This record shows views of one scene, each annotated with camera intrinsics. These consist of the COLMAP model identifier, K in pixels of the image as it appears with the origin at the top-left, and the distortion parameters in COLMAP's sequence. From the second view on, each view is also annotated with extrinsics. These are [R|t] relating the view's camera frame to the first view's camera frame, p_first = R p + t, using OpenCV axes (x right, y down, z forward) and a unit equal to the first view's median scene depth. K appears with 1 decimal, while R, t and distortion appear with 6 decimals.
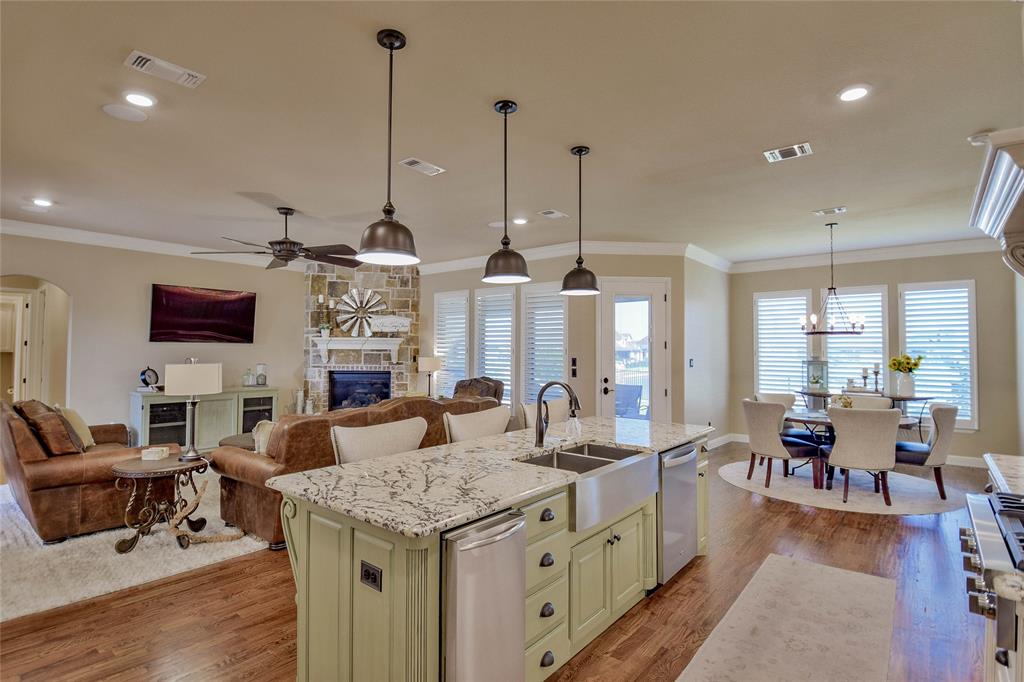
lens RADIAL K [[510.3, 0, 512.4], [0, 510.3, 332.3], [0, 0, 1]] dist [0.000802, -0.018660]
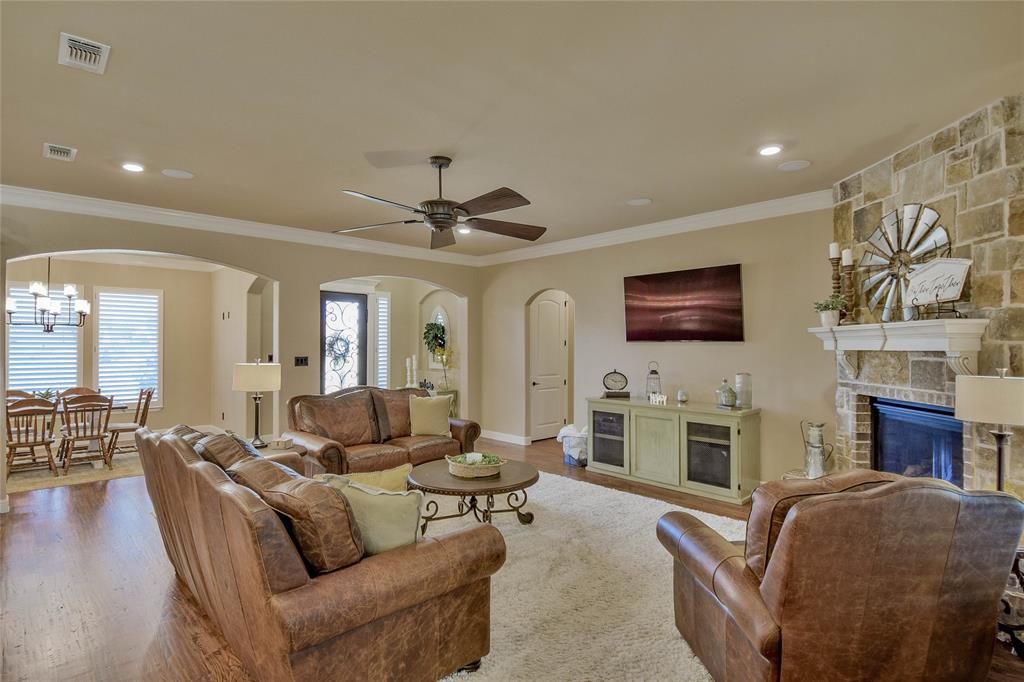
lens RADIAL K [[510.3, 0, 504.7], [0, 510.3, 337.0], [0, 0, 1]] dist [0.000802, -0.018660]
pose [[-0.123176, -0.026032, -0.992043, 0.179535], [0.029962, 0.999103, -0.029938, 0.027396], [0.991932, -0.033411, -0.122285, 0.801892]]
